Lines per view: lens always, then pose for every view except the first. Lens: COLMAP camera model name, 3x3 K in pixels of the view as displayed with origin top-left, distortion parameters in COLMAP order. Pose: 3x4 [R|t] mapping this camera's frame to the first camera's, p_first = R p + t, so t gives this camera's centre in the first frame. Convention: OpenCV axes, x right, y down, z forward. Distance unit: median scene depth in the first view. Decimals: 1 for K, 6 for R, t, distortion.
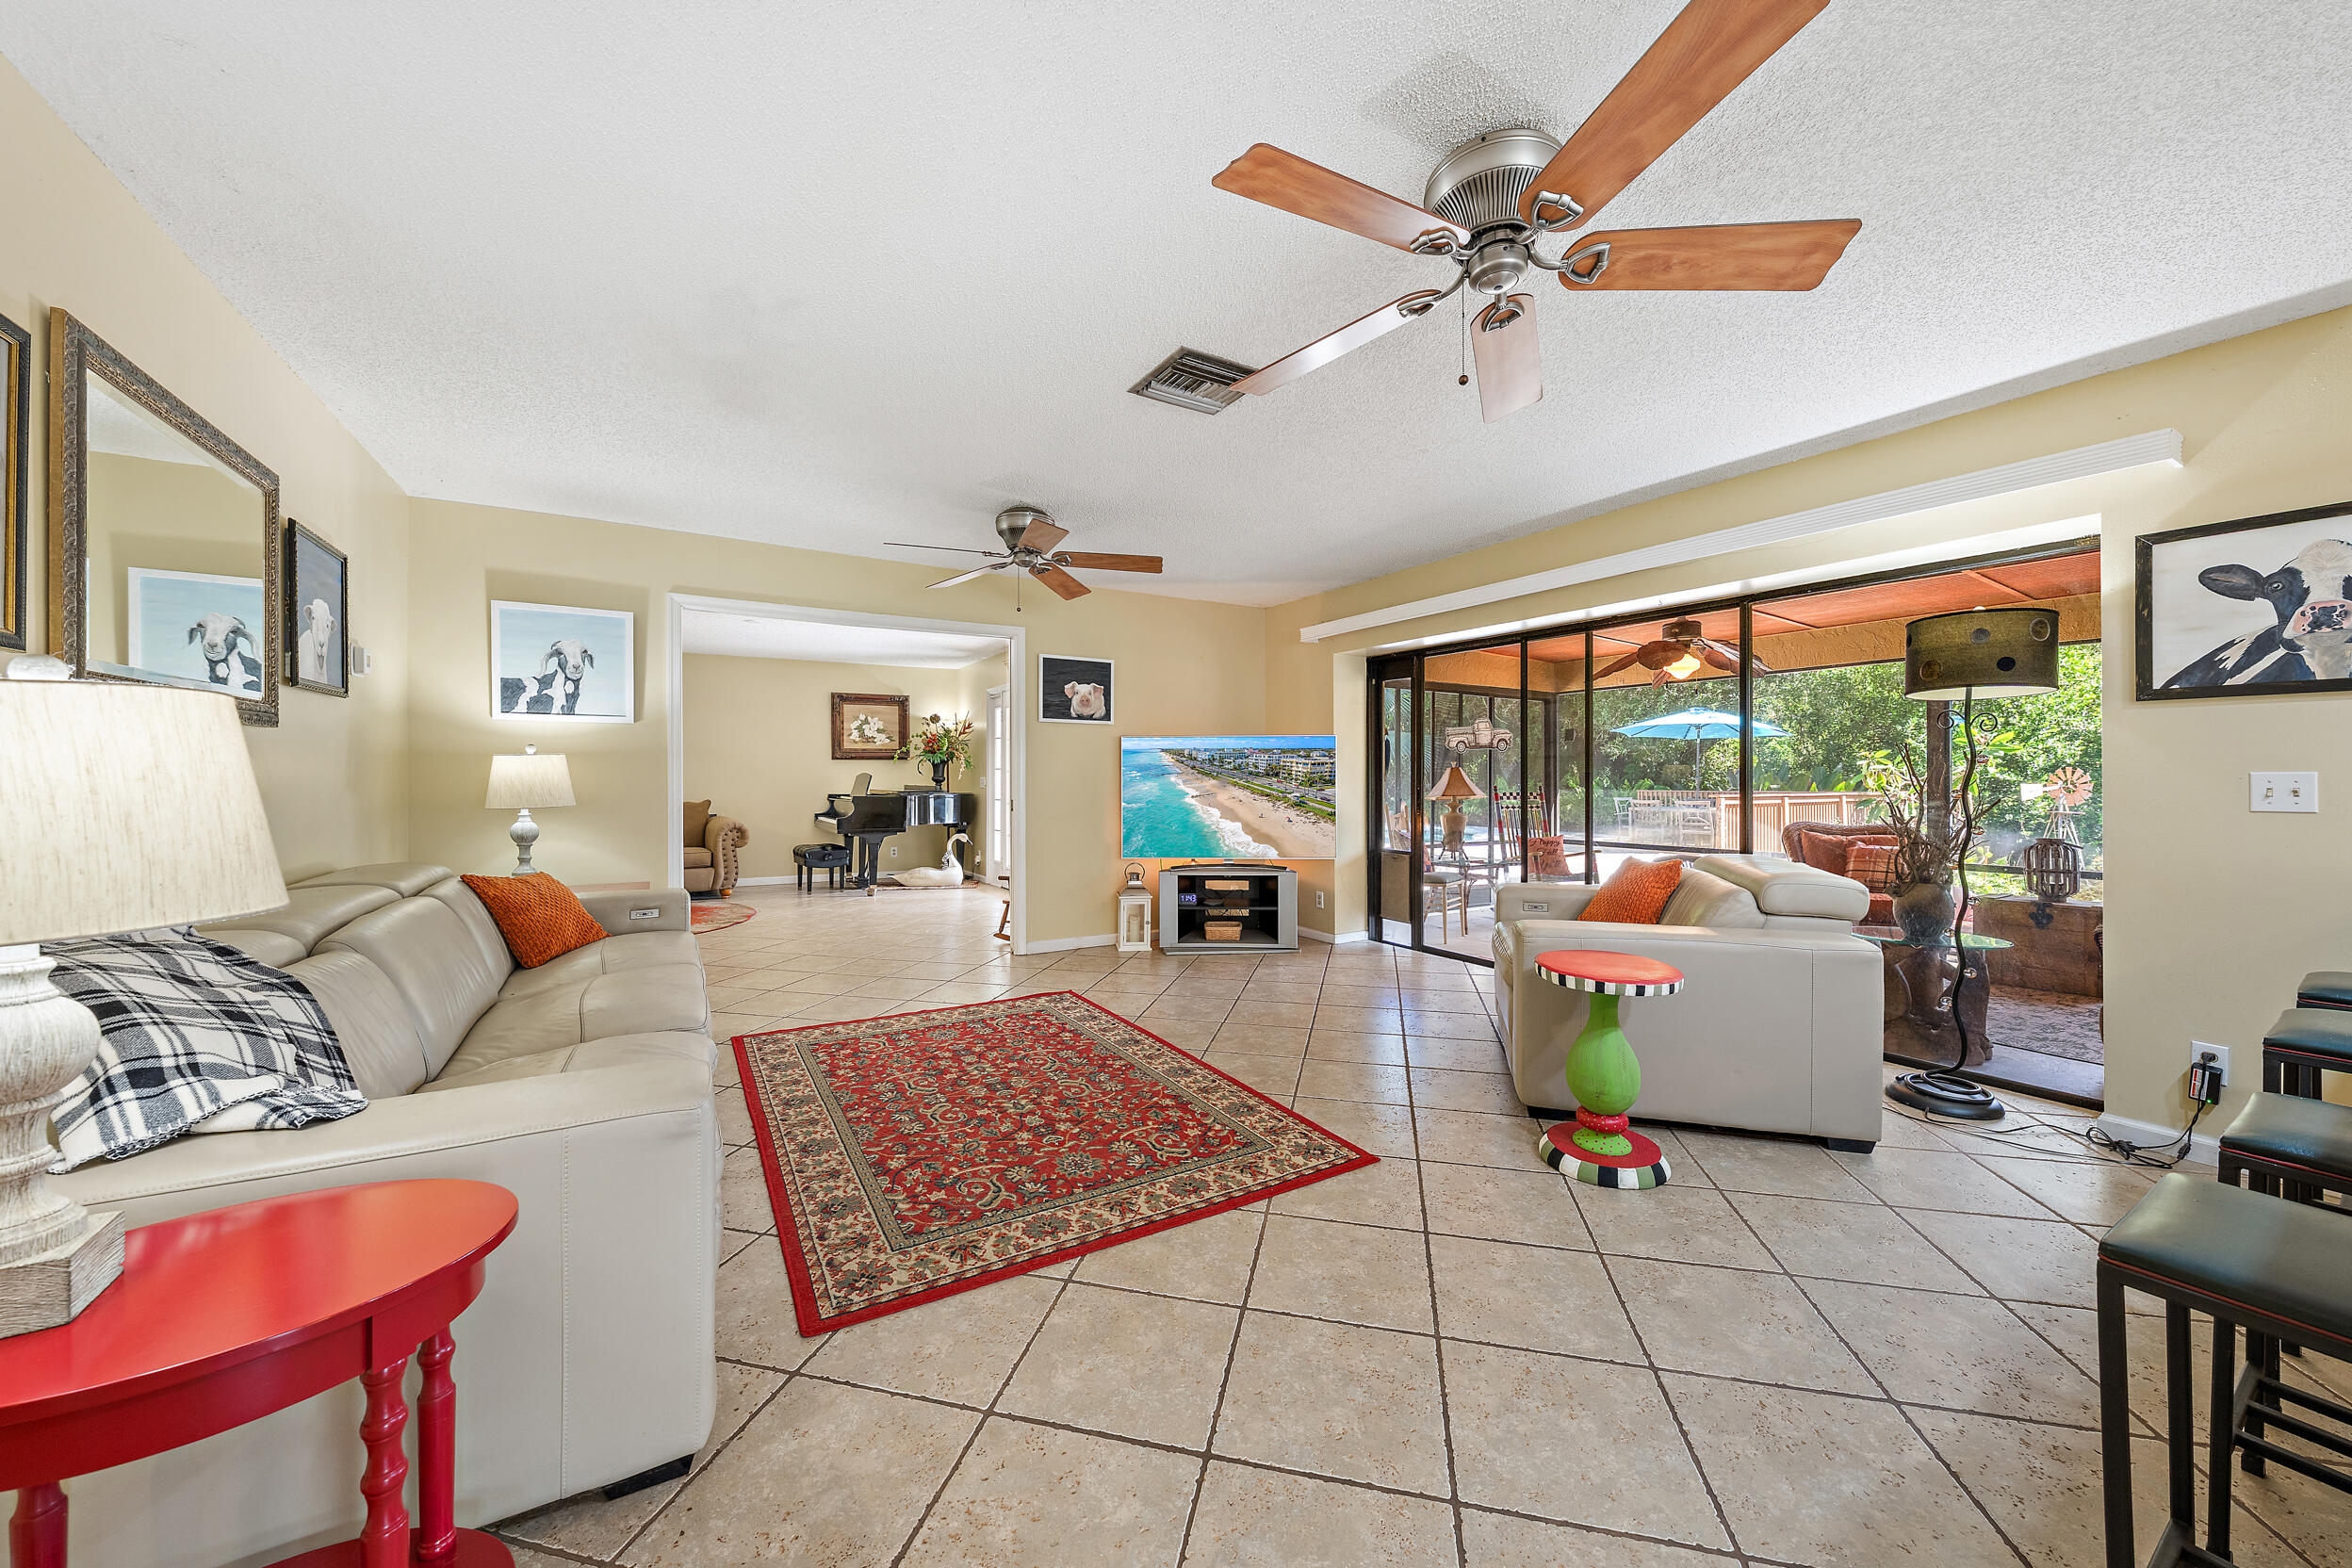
lens RADIAL K [[833.6, 0, 1189.5], [0, 833.6, 782.6], [0, 0, 1]] dist [0.001306, -0.000109]
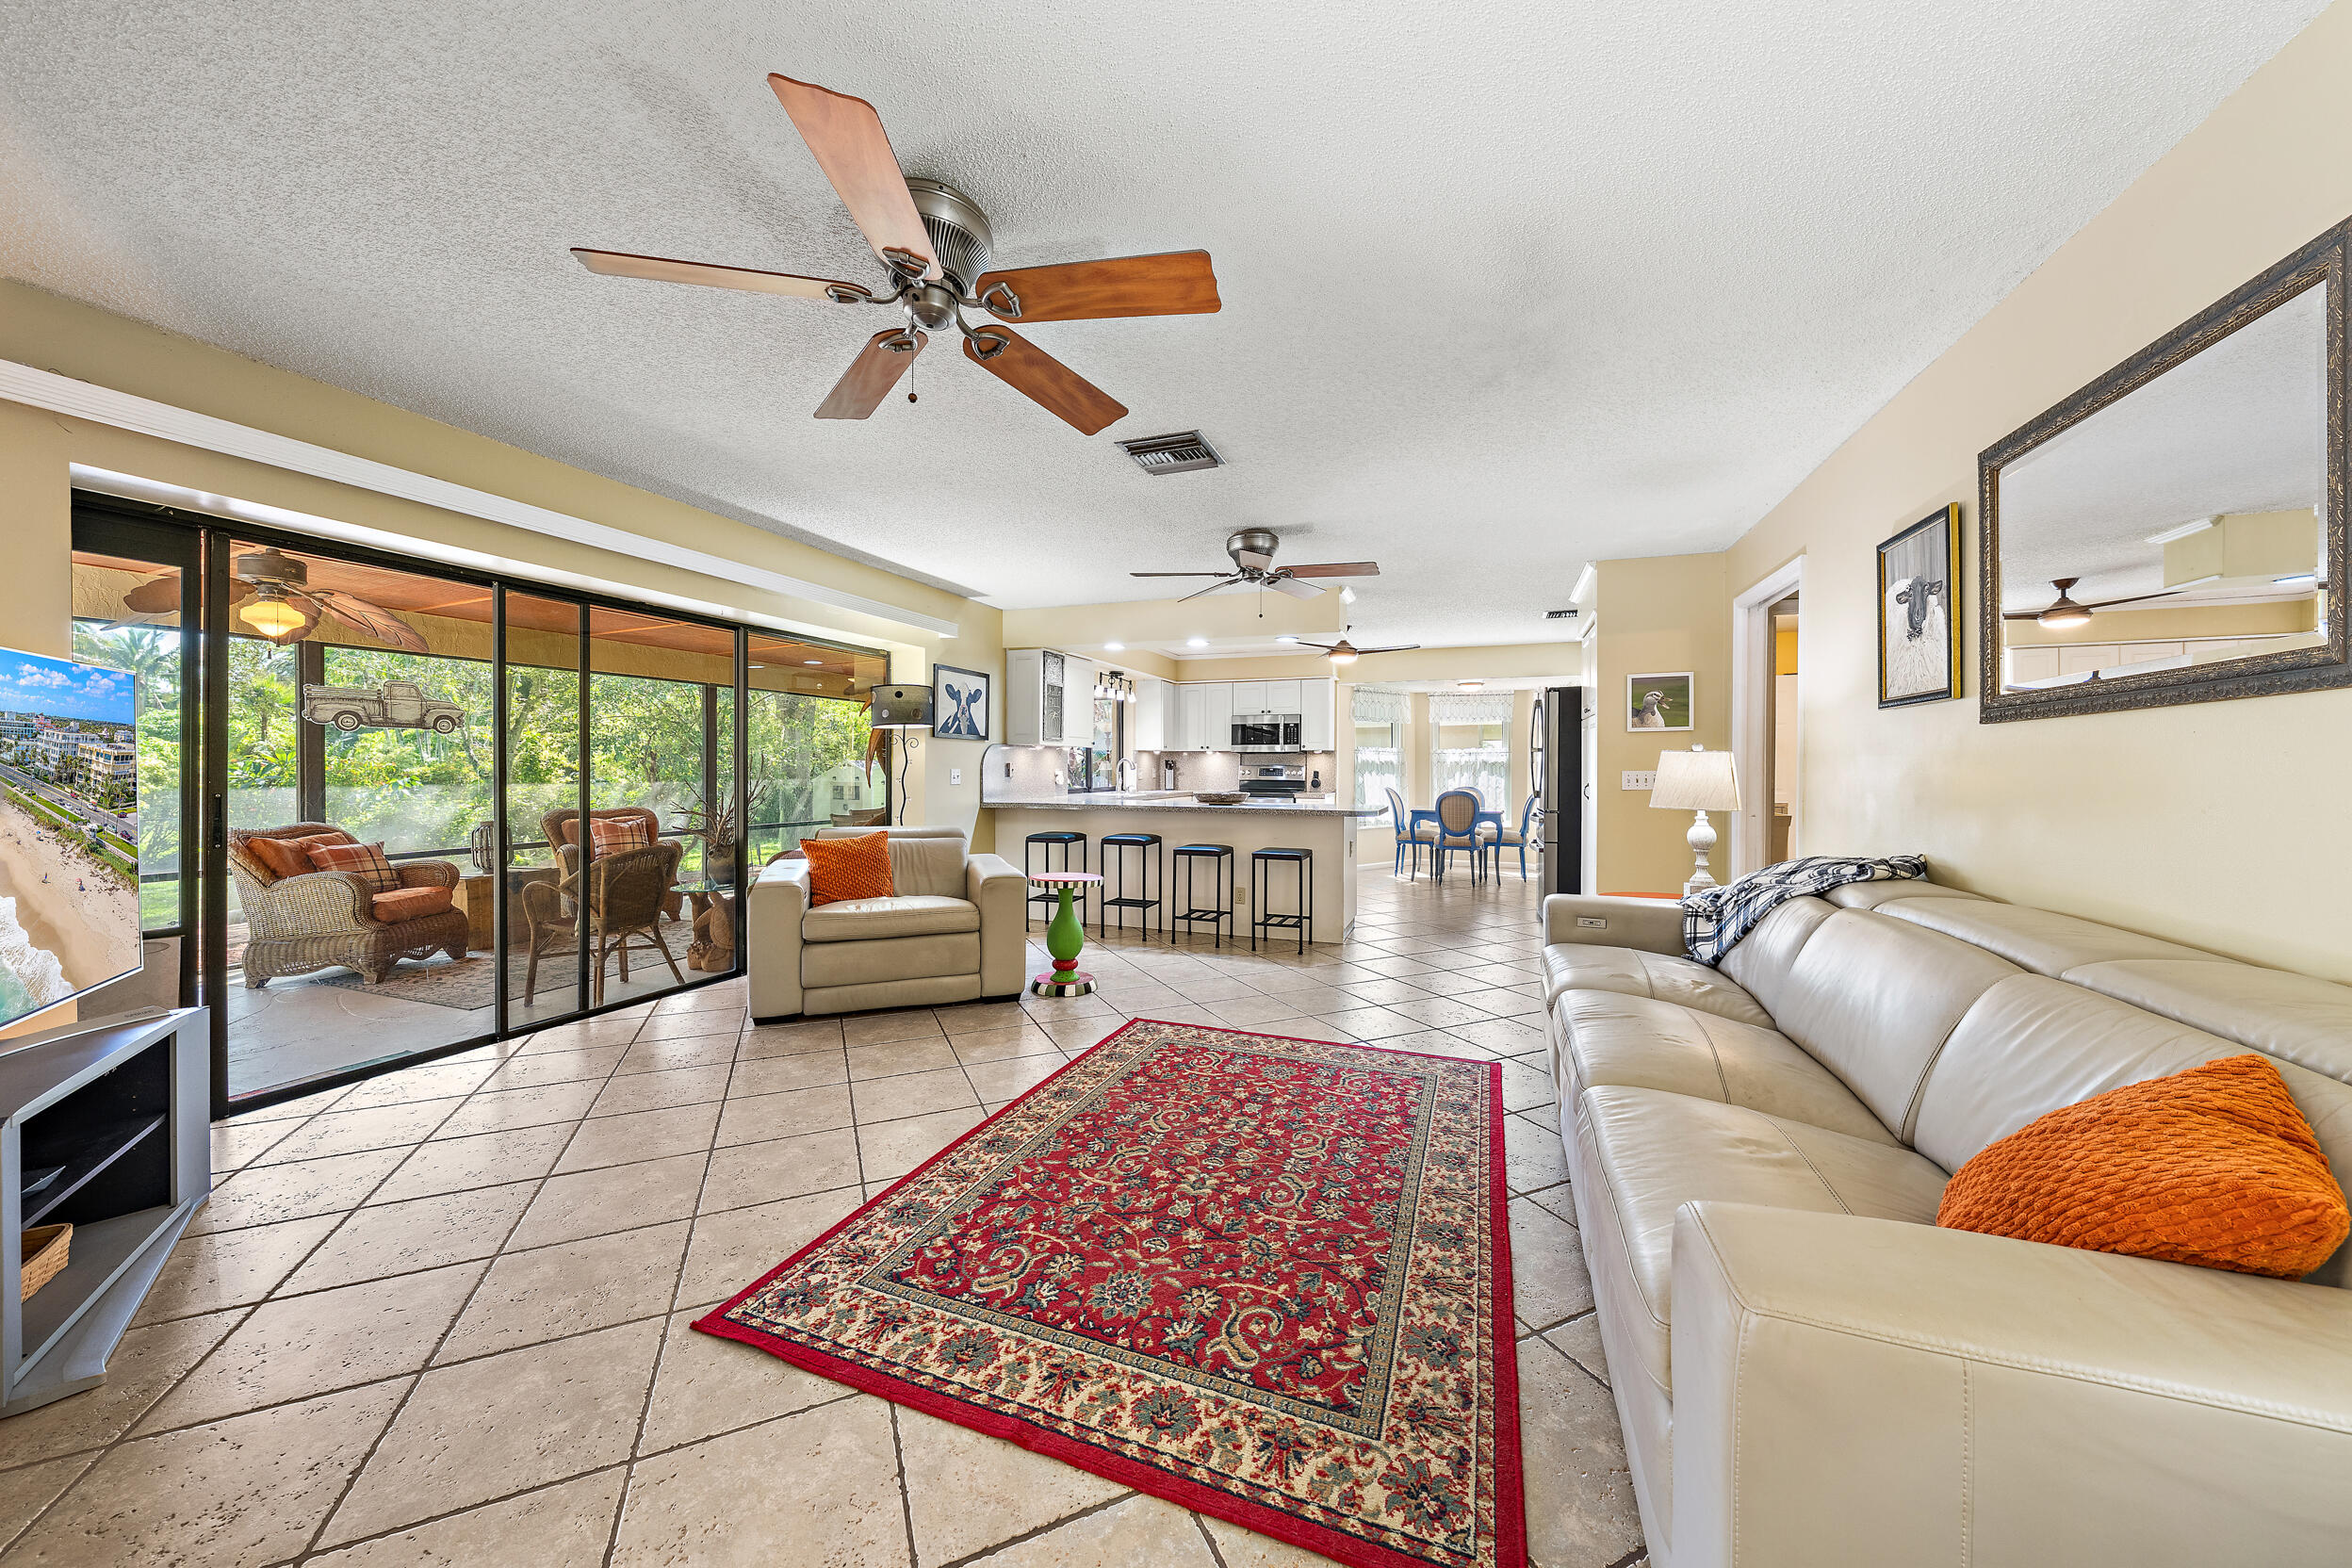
lens RADIAL K [[797.6, 0, 1184.5], [0, 797.6, 765.3], [0, 0, 1]] dist [0.000134, -0.000012]
pose [[-0.605440, 0.004070, 0.795881, -0.978290], [0.004991, 0.999987, -0.001316, -0.014989], [-0.795875, 0.003176, -0.605452, 1.768518]]
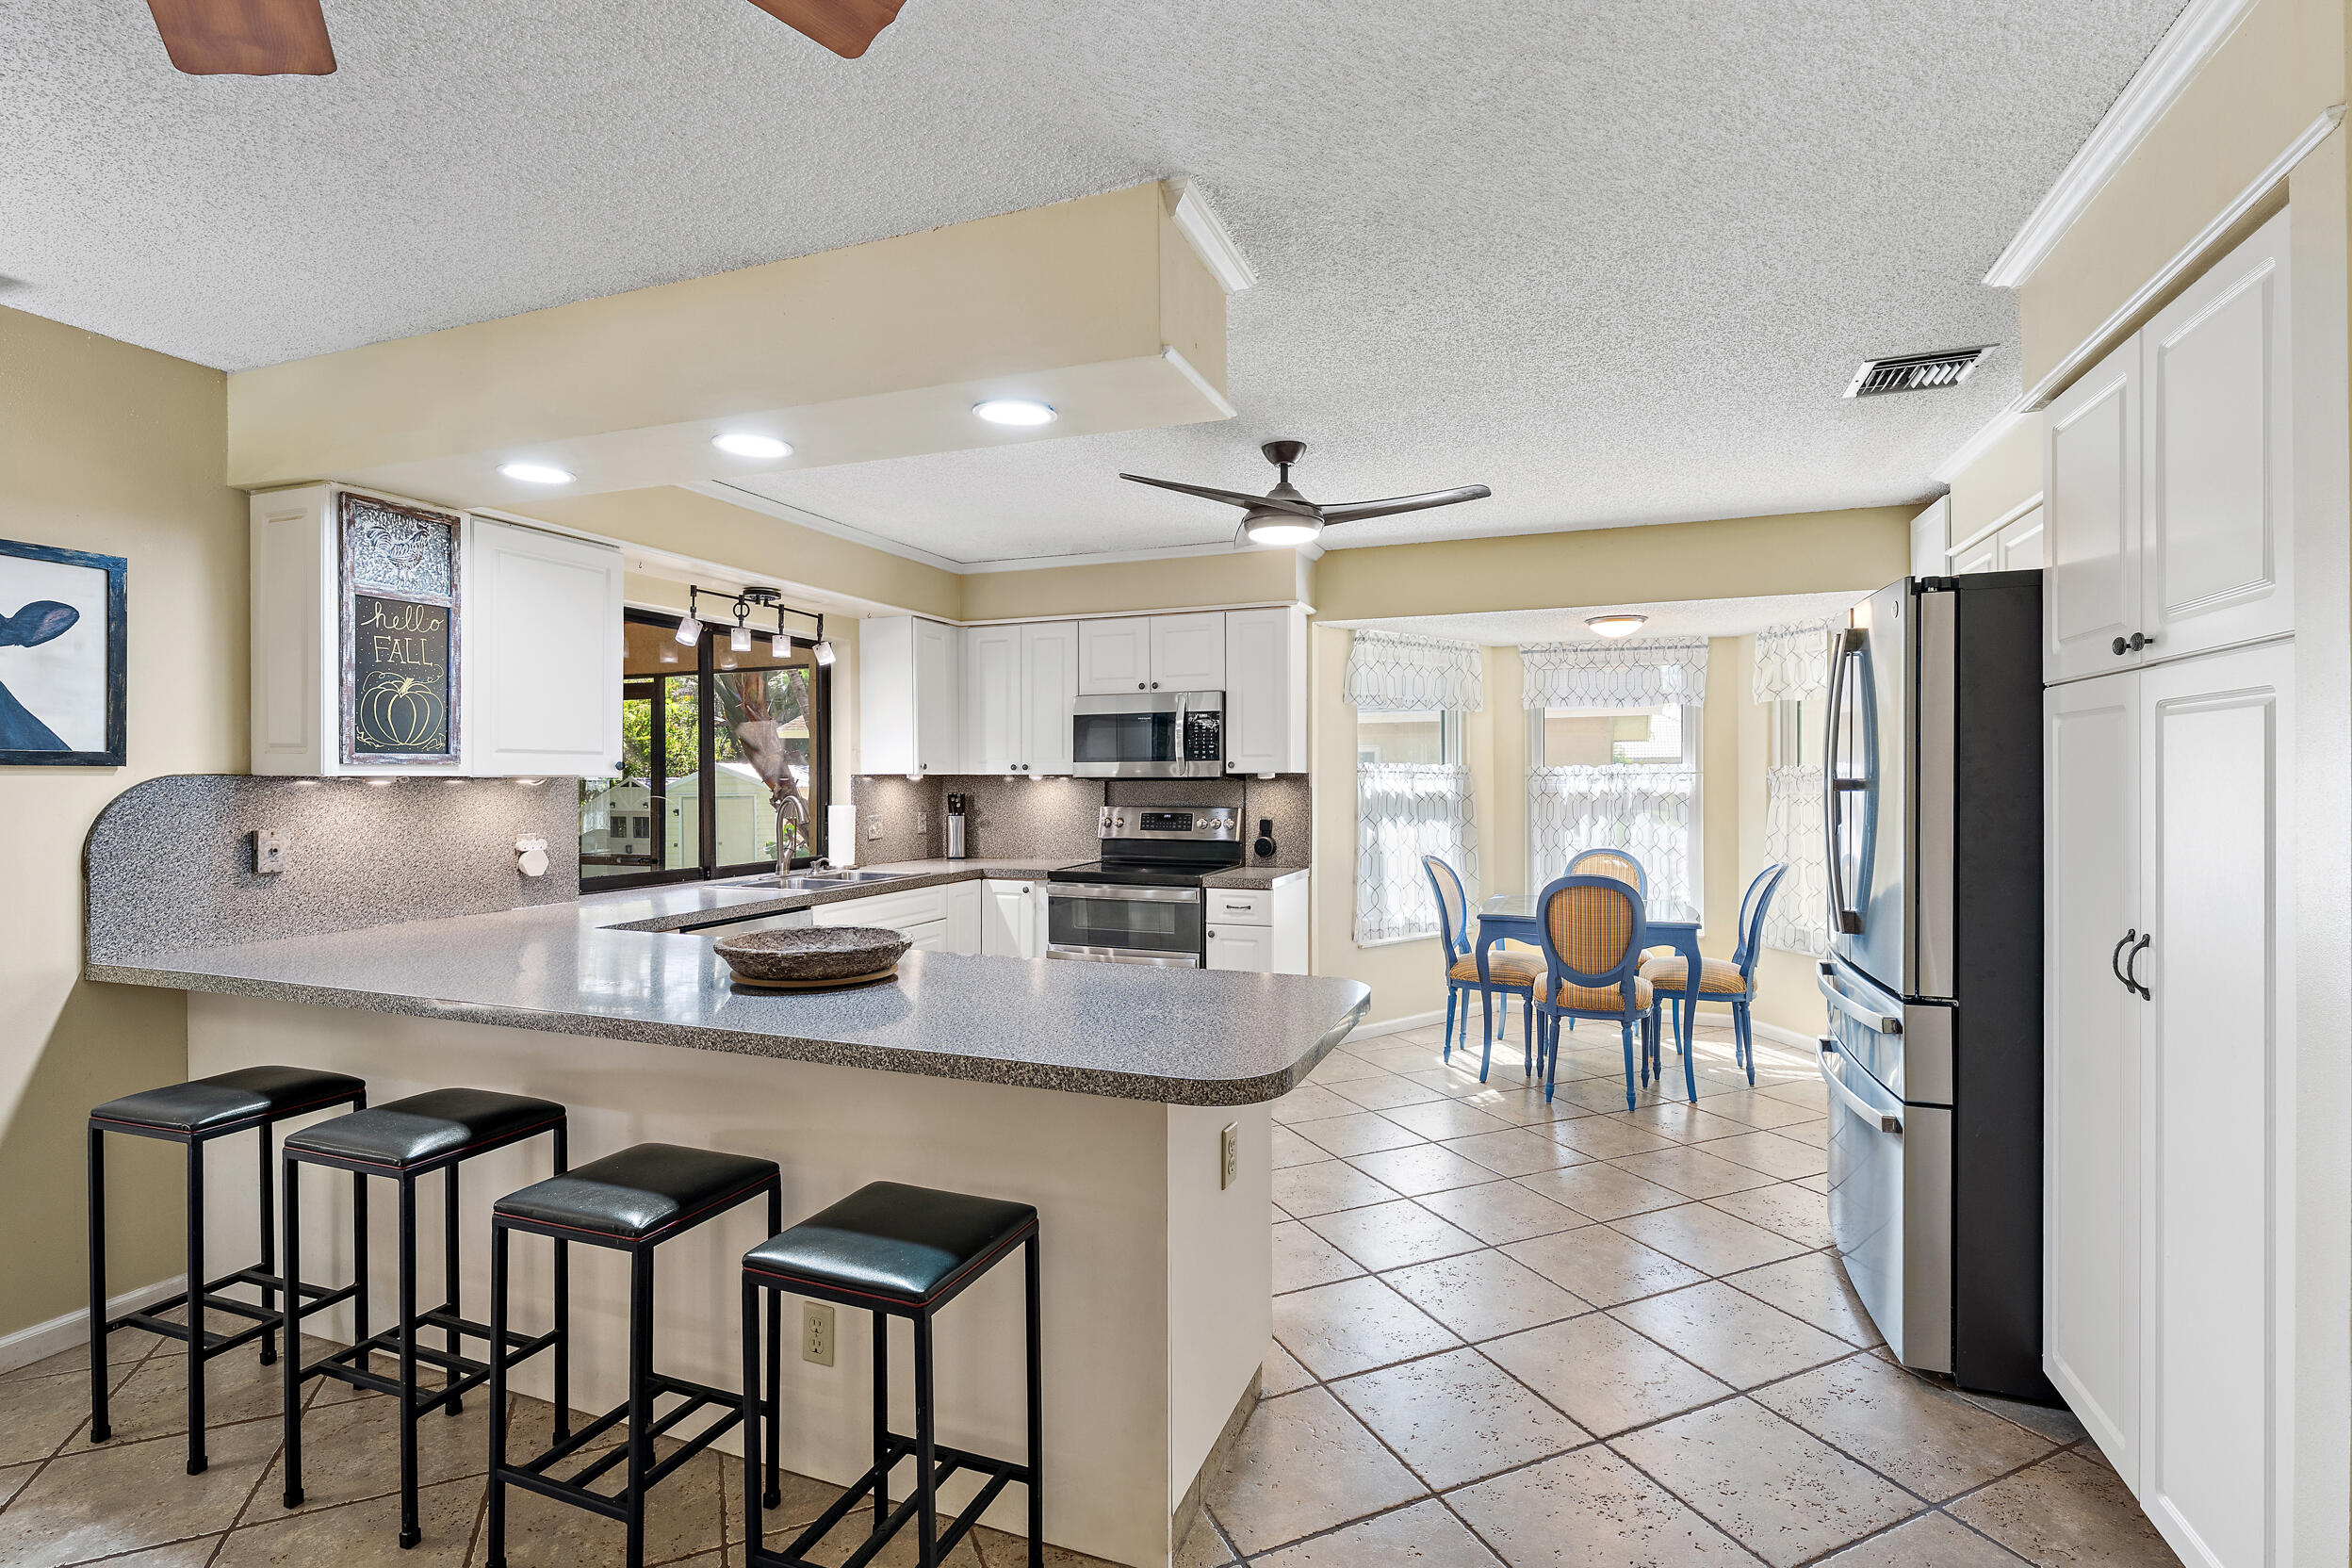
lens RADIAL K [[1091.1, 0, 1187.4], [0, 1091.1, 785.2], [0, 0, 1]] dist [0.003031, 0.000747]
pose [[-0.599764, 0.001084, 0.800176, -0.162759], [0.011529, 0.999907, 0.007286, -0.073842], [-0.800094, 0.013595, -0.599720, 0.605610]]
